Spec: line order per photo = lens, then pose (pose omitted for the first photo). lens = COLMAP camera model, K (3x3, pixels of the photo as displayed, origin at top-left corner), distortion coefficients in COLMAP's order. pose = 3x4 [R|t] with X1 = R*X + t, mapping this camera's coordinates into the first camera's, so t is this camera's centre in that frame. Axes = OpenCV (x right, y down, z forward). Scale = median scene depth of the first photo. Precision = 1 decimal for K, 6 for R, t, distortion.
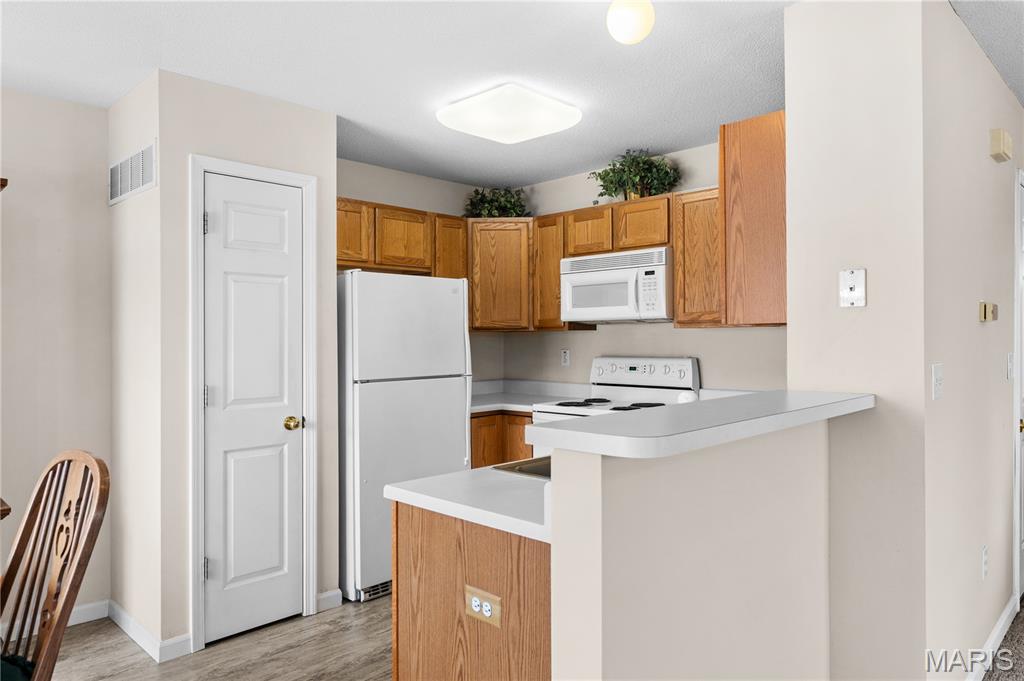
lens RADIAL K [[674.5, 0, 512.0], [0, 674.5, 340.5], [0, 0, 1]] dist [0.009968, 0.000393]
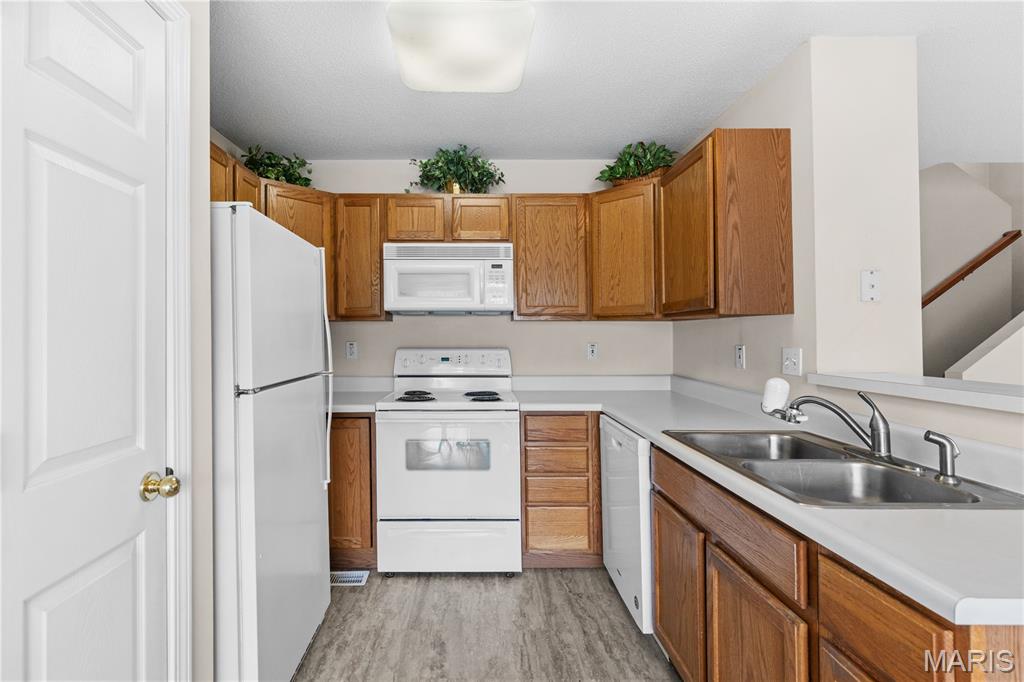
lens RADIAL K [[484.7, 0, 470.3], [0, 484.7, 332.8], [0, 0, 1]] dist [0.000790, 0.000491]
pose [[0.716336, 0.013456, 0.697626, -0.330445], [-0.005559, 0.999892, -0.013577, 0.012000], [-0.697734, 0.005848, 0.716333, 0.475552]]
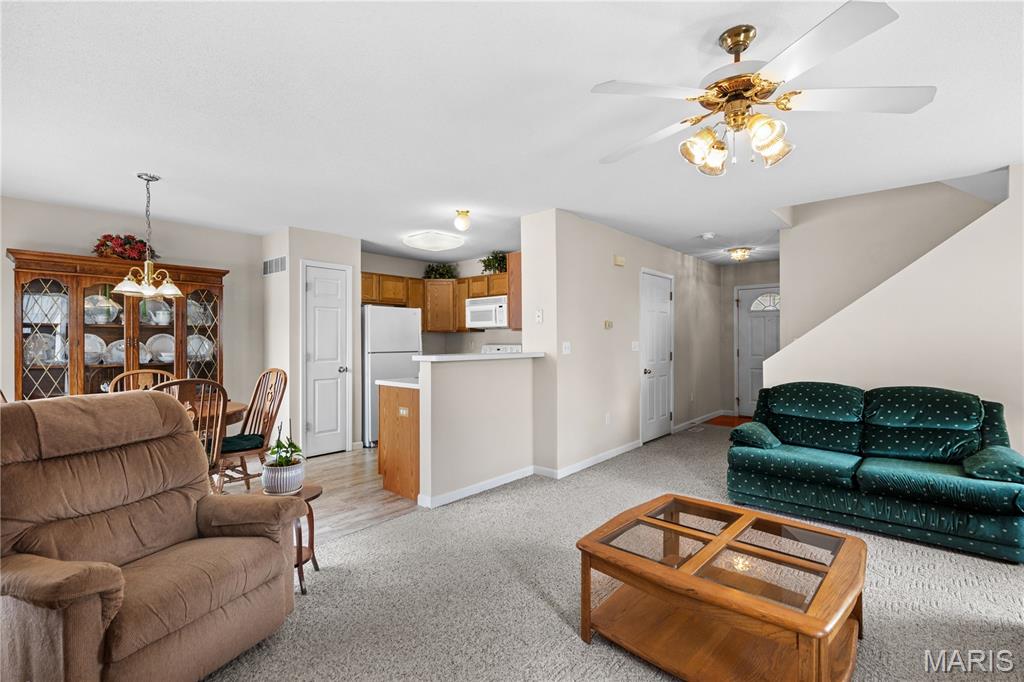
lens RADIAL K [[456.8, 0, 509.5], [0, 456.8, 342.4], [0, 0, 1]] dist [0.001777, 0.000015]
pose [[0.998574, 0.002937, 0.053300, 0.145676], [-0.002950, 0.999996, 0.000170, 0.019564], [-0.053299, -0.000327, 0.998579, -0.520530]]
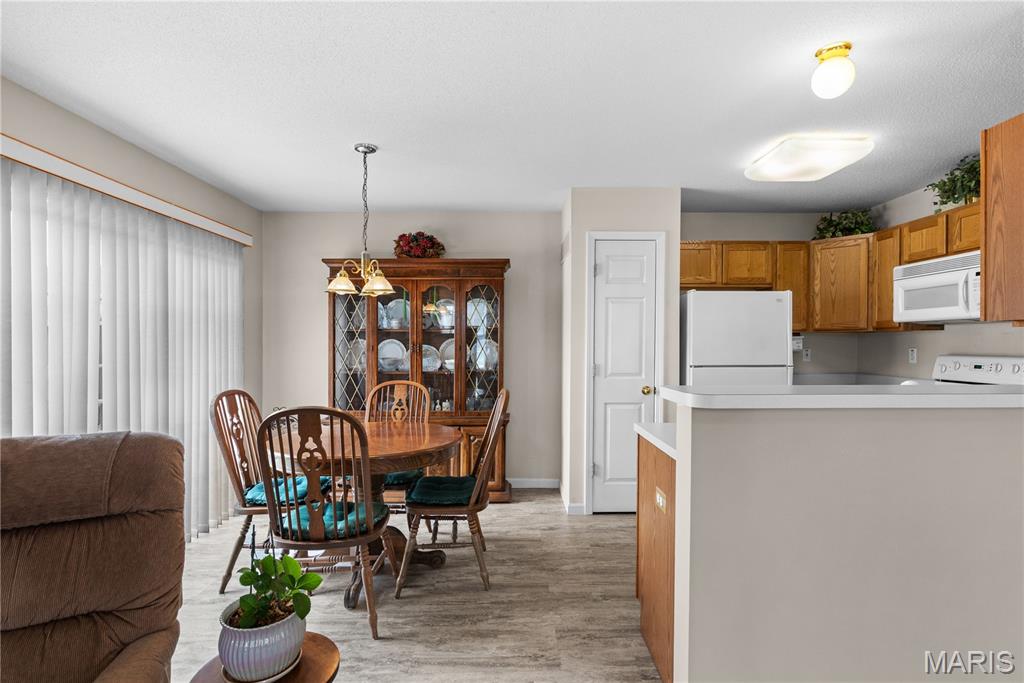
lens RADIAL K [[497.3, 0, 520.1], [0, 497.3, 346.2], [0, 0, 1]] dist [0.000266, 0.000481]
pose [[0.718189, 0.010967, -0.695762, 0.219391], [-0.005910, 0.999936, 0.009662, 0.007644], [0.695823, -0.002827, 0.718208, -0.034595]]
